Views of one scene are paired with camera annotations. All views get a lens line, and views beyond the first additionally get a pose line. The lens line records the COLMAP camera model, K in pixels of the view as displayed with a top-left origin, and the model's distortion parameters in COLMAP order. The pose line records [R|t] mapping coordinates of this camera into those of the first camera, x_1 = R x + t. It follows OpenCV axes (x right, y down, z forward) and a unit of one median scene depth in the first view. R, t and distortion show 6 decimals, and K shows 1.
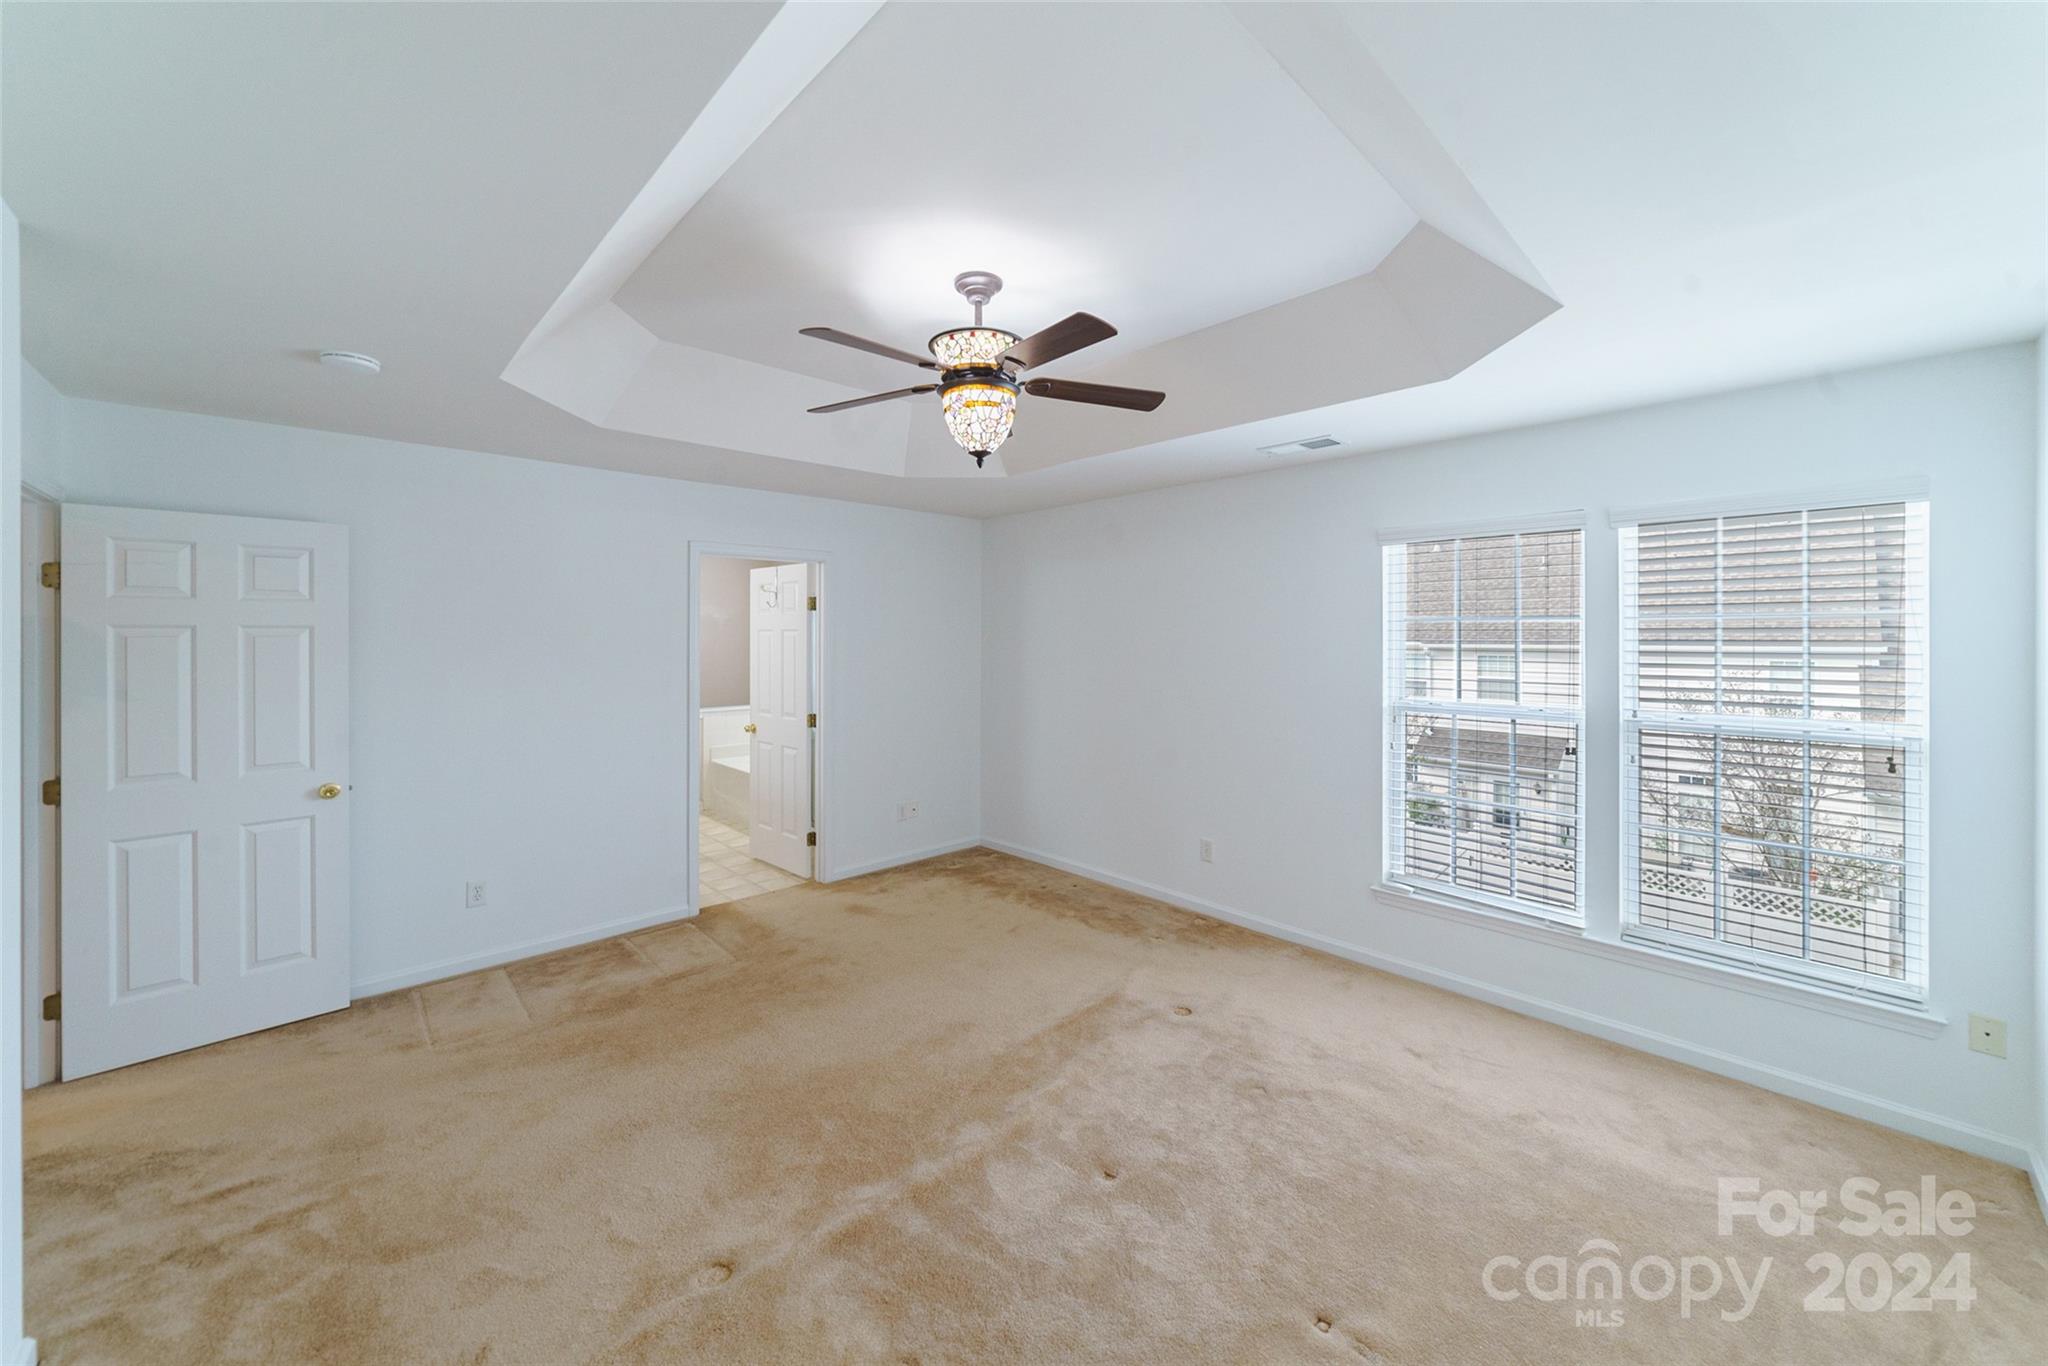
lens RADIAL K [[761.7, 0, 1009.1], [0, 761.7, 636.3], [0, 0, 1]] dist [0.000432, 0.000118]
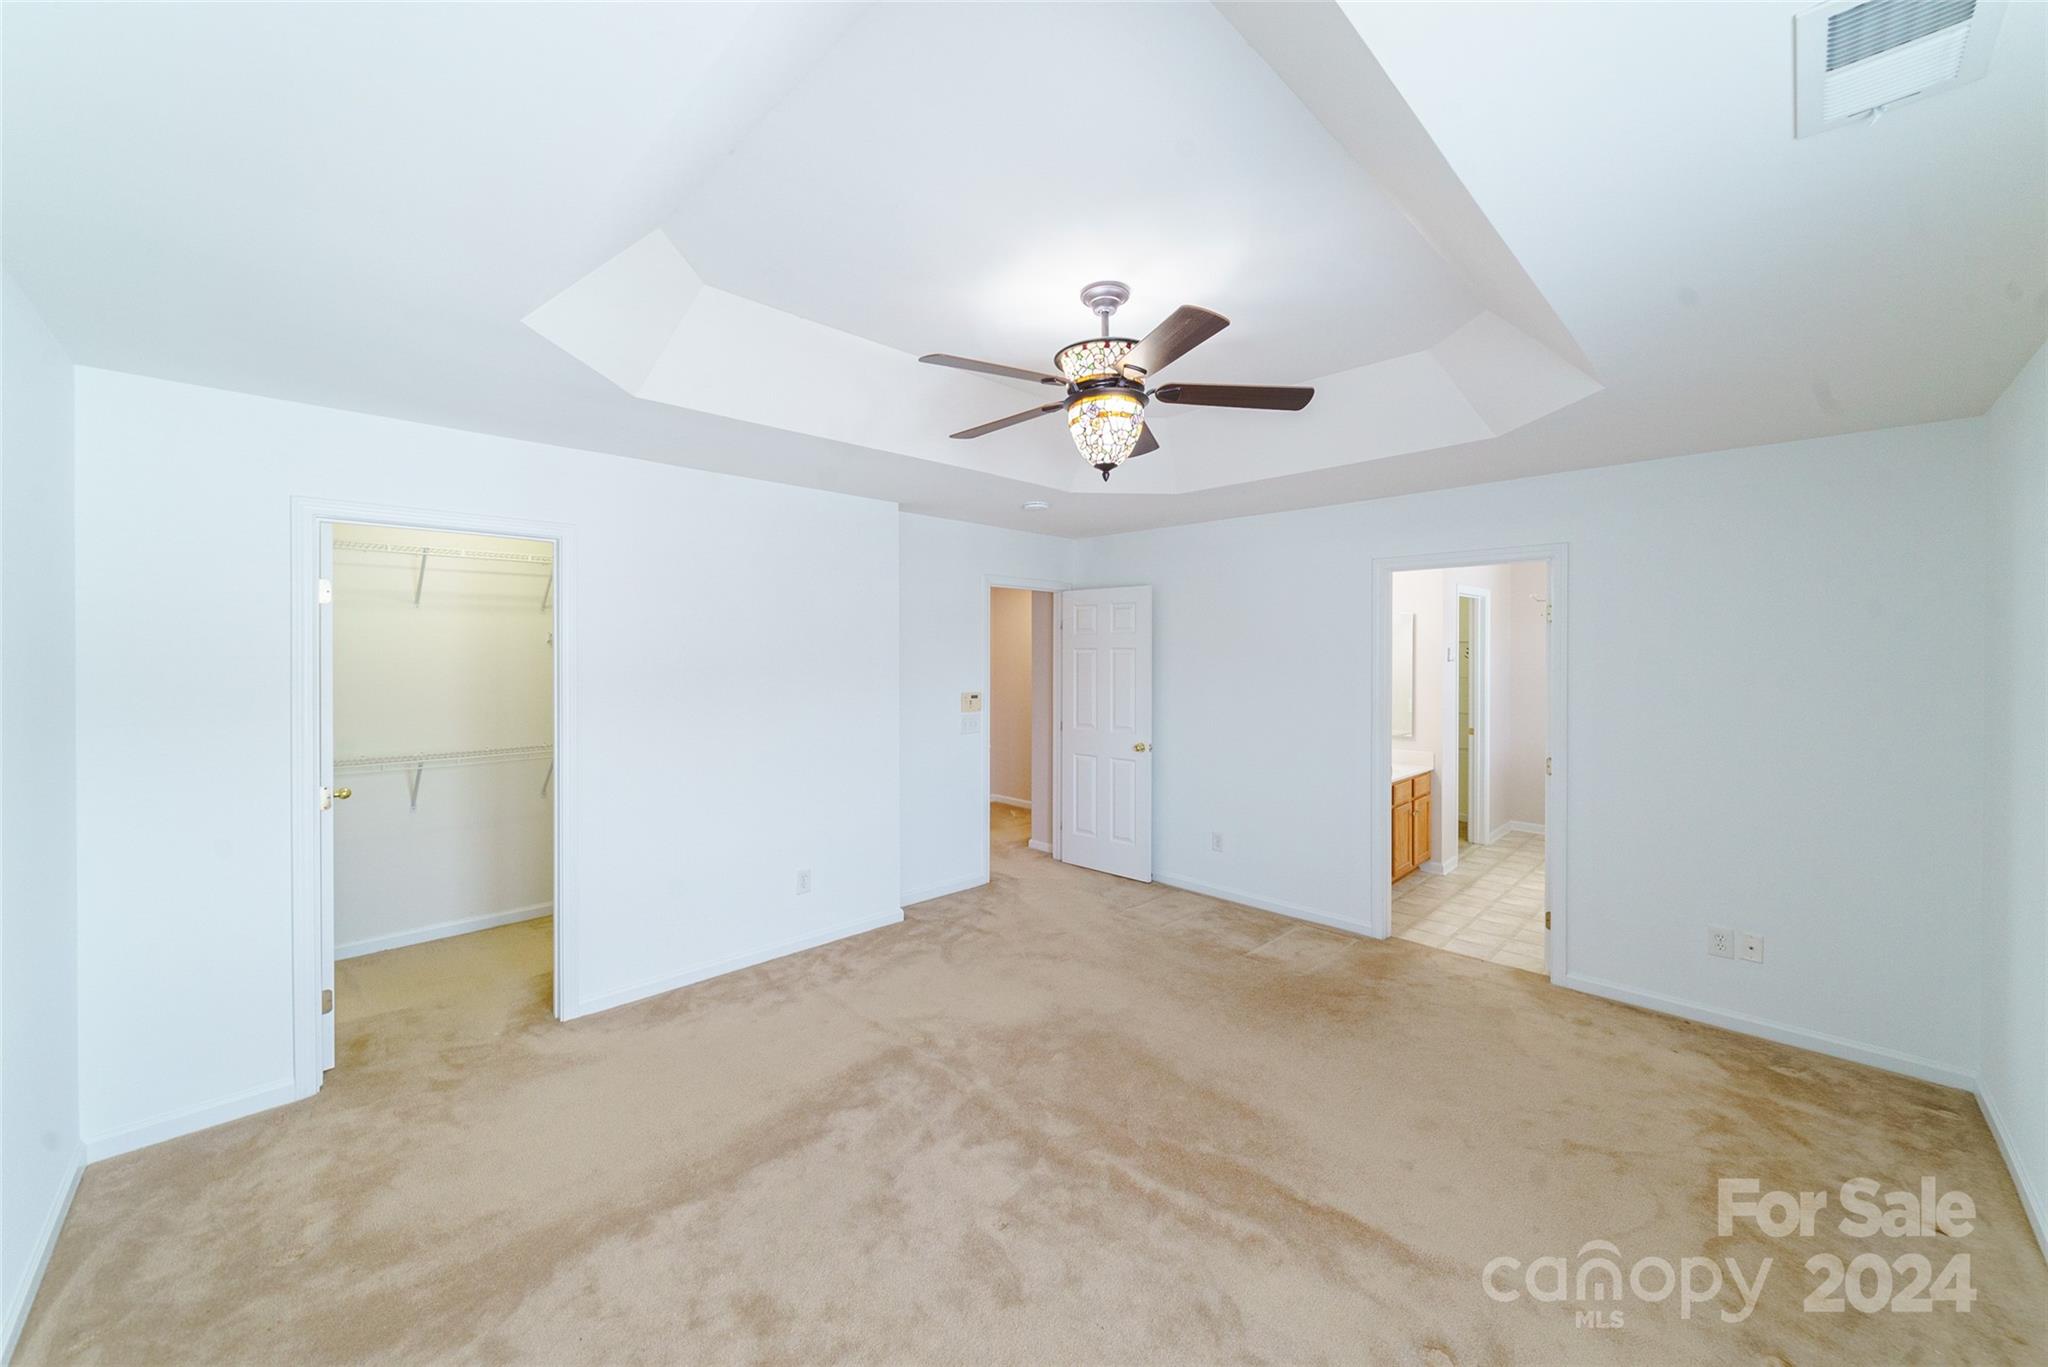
lens RADIAL K [[762.6, 0, 1029.7], [0, 762.6, 646.8], [0, 0, 1]] dist [0.000196, 0.000050]
pose [[0.033386, -0.008375, -0.999407, 0.762676], [-0.003519, 0.999958, -0.008497, -0.000300], [0.999436, 0.003801, 0.033355, 0.703512]]
